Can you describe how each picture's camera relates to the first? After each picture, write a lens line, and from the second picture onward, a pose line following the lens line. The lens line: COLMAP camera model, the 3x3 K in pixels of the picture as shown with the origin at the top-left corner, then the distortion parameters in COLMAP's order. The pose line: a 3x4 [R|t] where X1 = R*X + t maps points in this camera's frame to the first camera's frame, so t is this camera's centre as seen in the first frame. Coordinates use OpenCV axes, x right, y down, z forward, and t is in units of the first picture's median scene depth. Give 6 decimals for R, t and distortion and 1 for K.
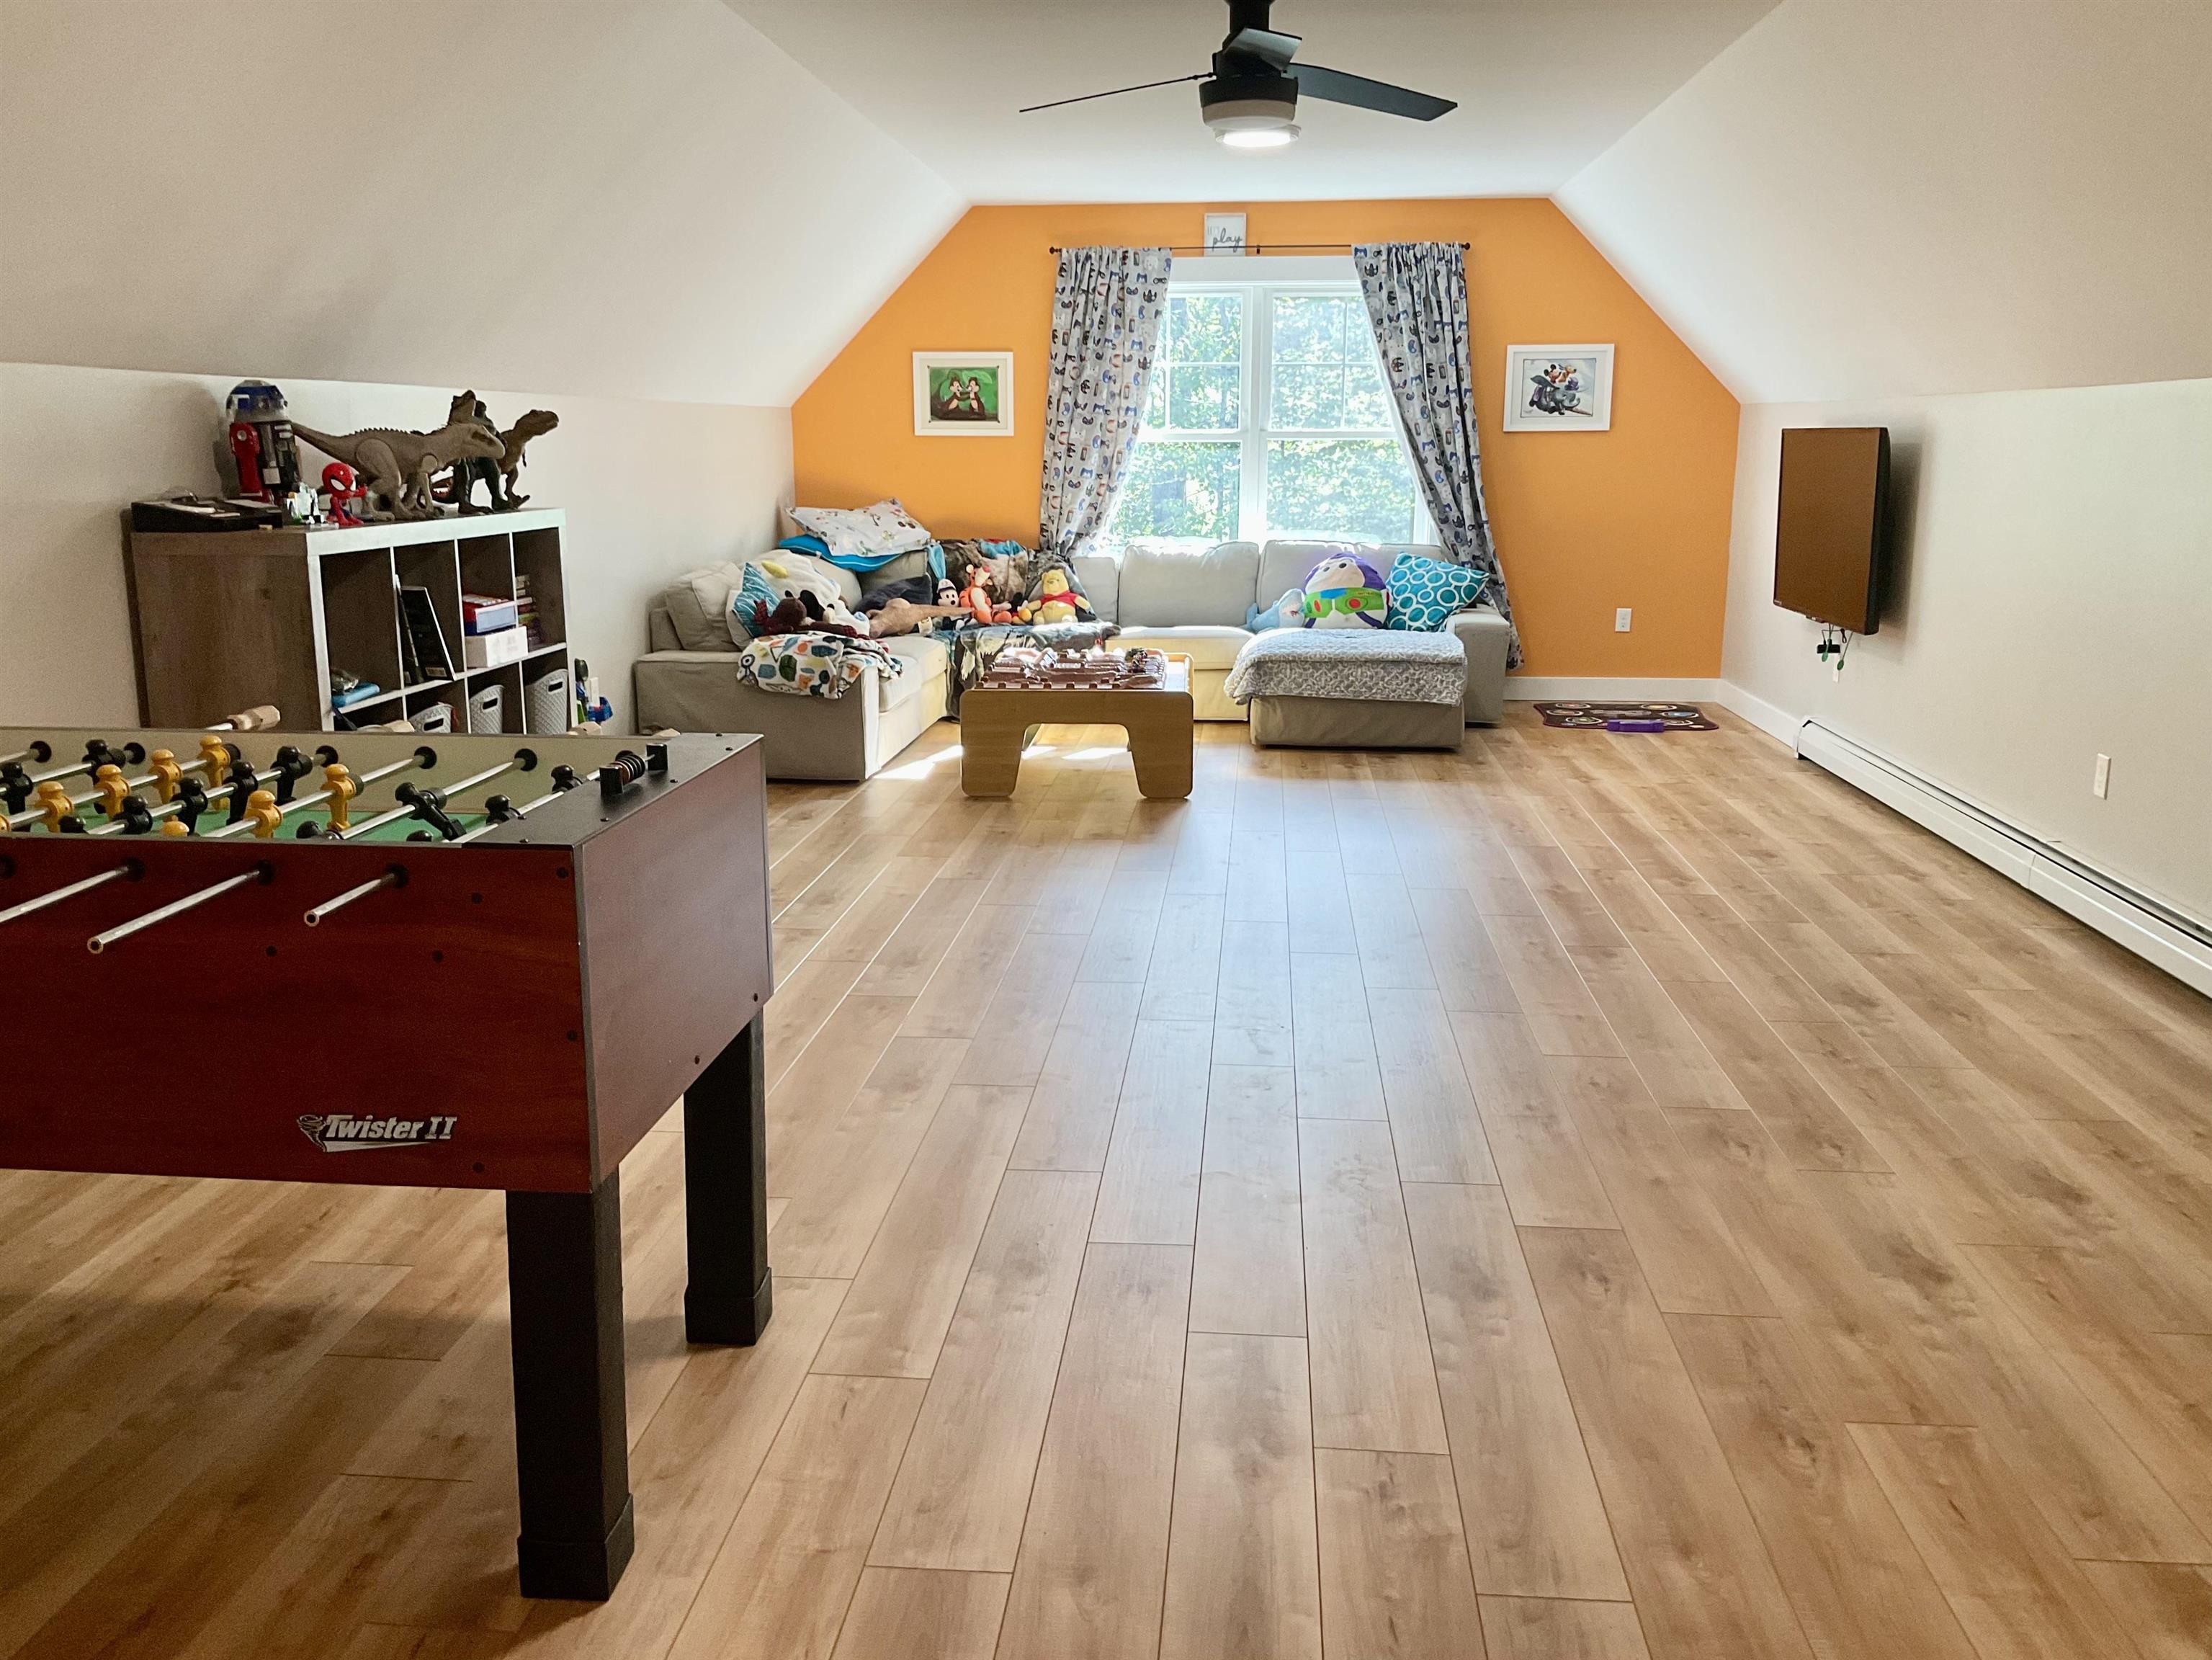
lens RADIAL K [[1887.1, 0, 1106.6], [0, 1887.1, 840.7], [0, 0, 1]] dist [0.089717, -0.065274]
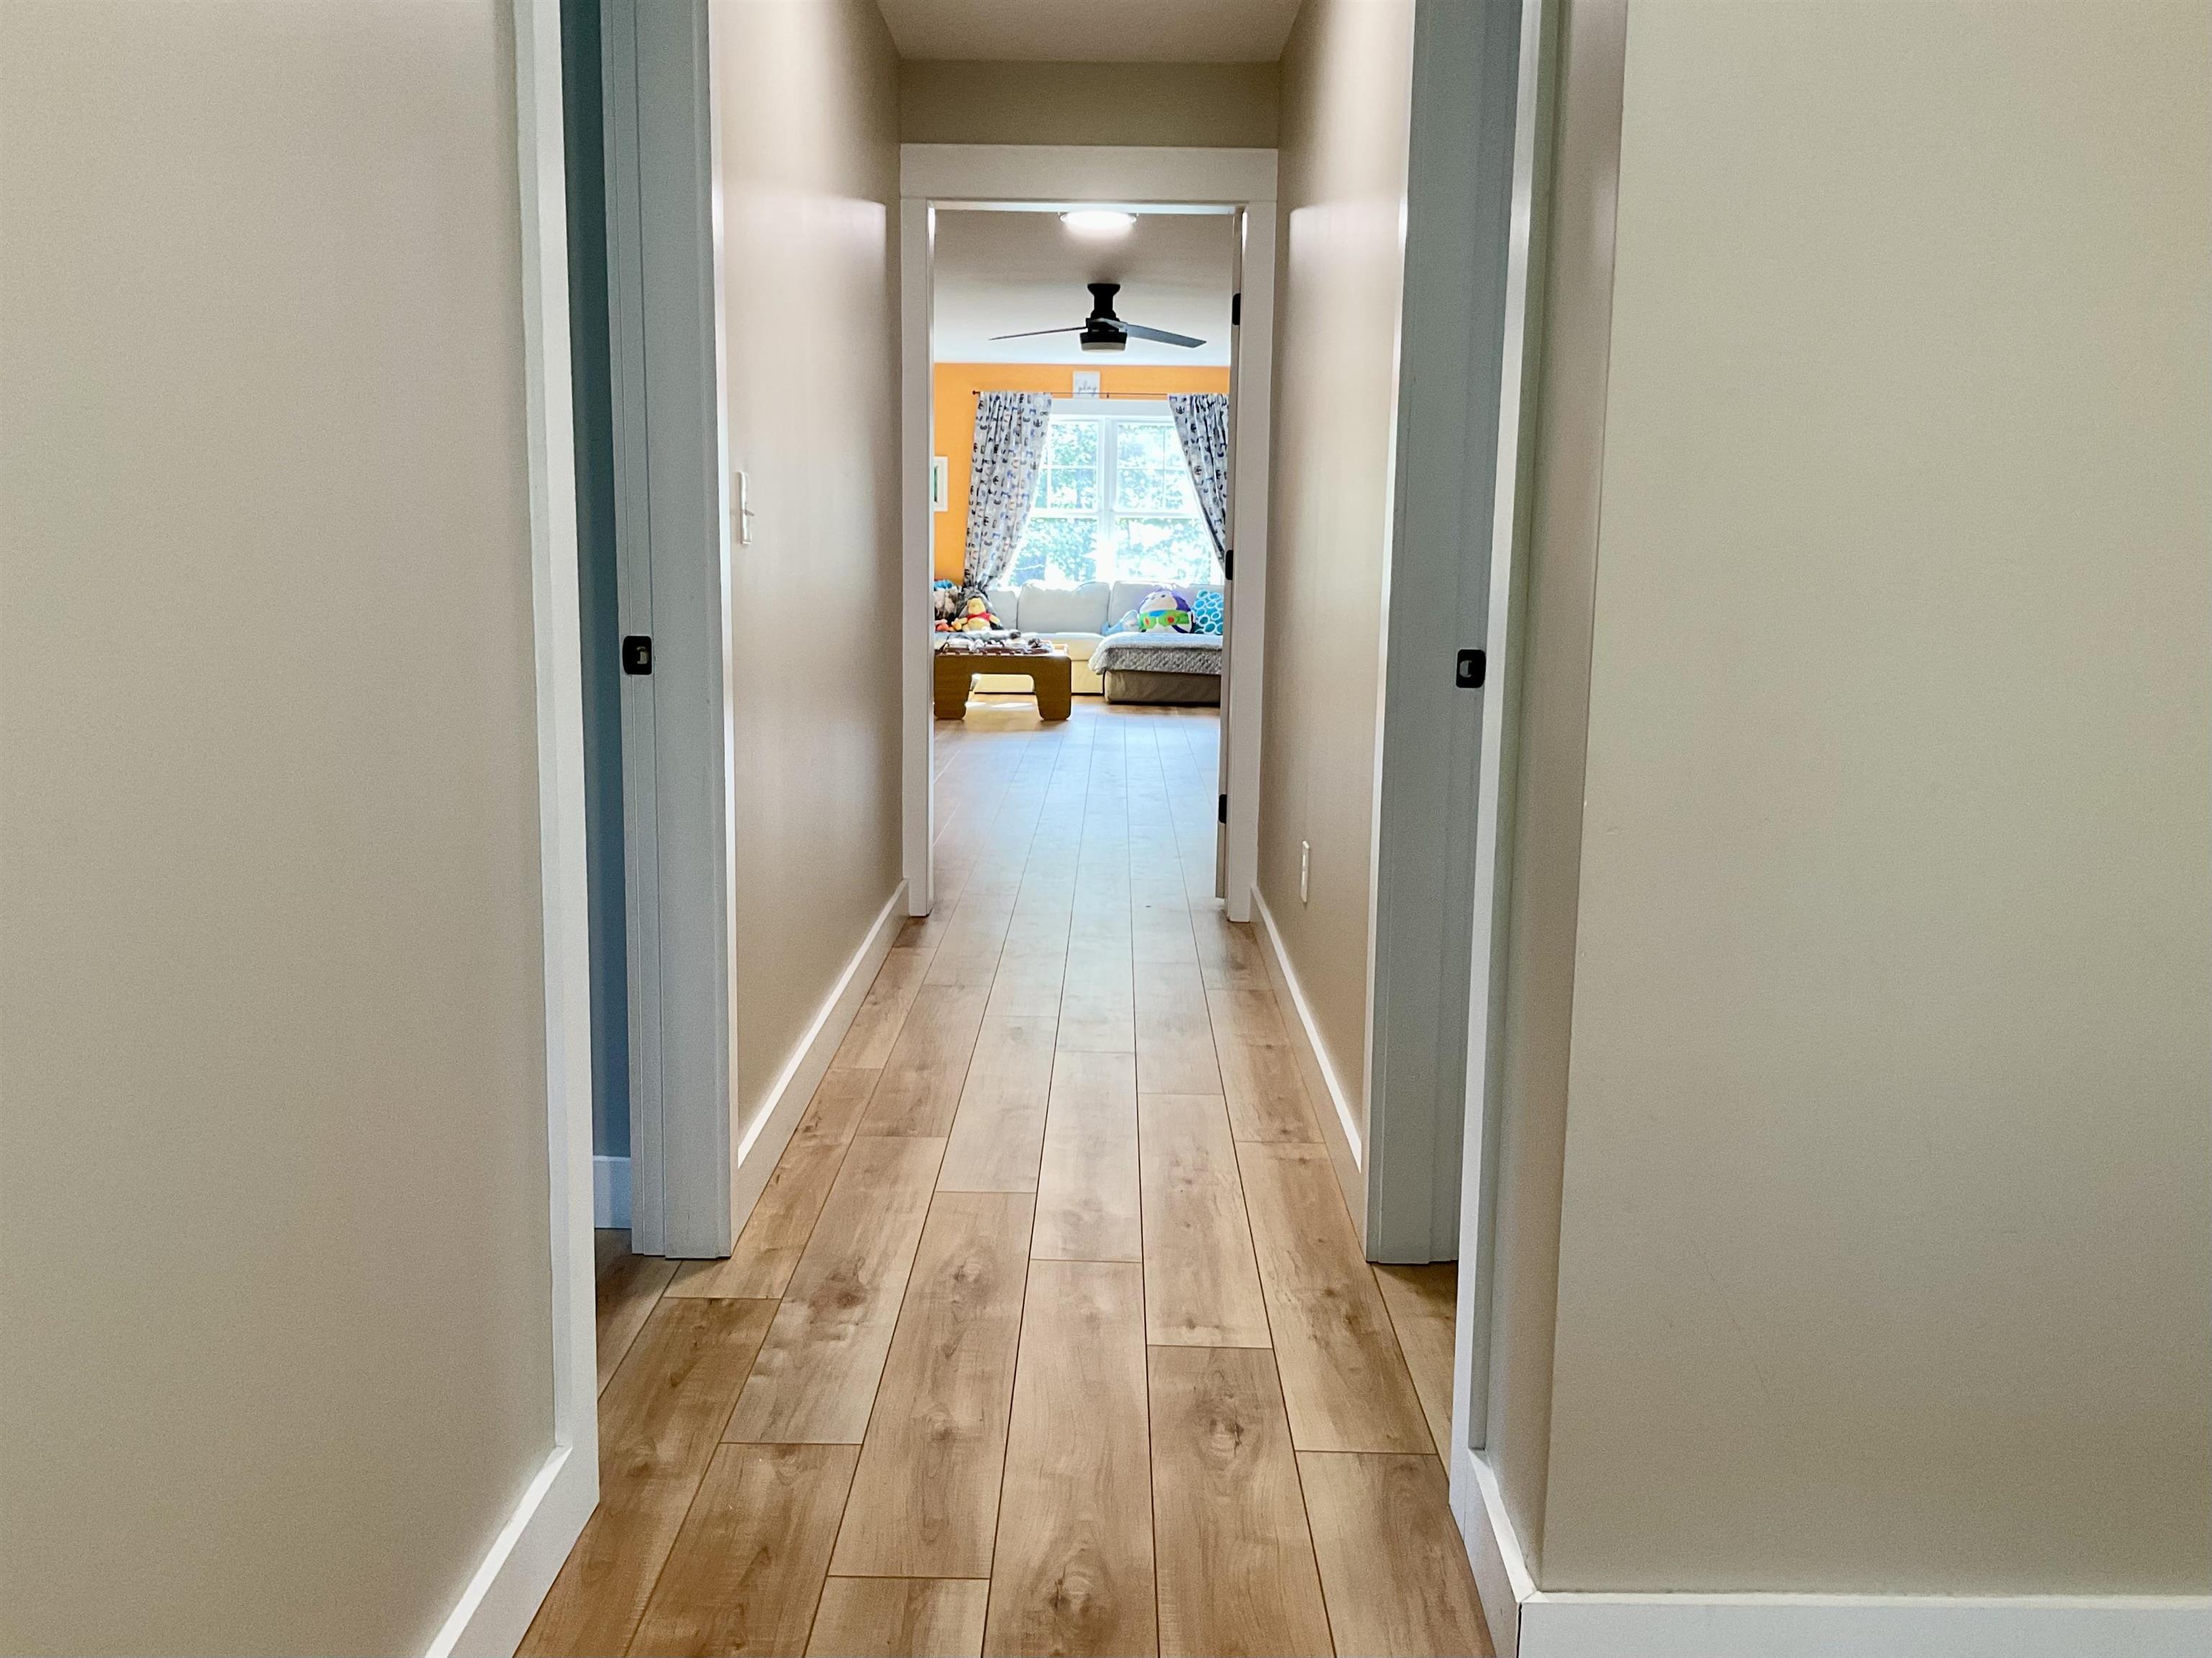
lens RADIAL K [[1886.7, 0, 1107.9], [0, 1886.7, 820.2], [0, 0, 1]] dist [0.089717, -0.065274]
pose [[0.996794, 0.002026, 0.079984, -0.043086], [0.002954, 0.998066, -0.062087, 0.130611], [-0.079955, 0.062124, 0.994861, -0.513925]]
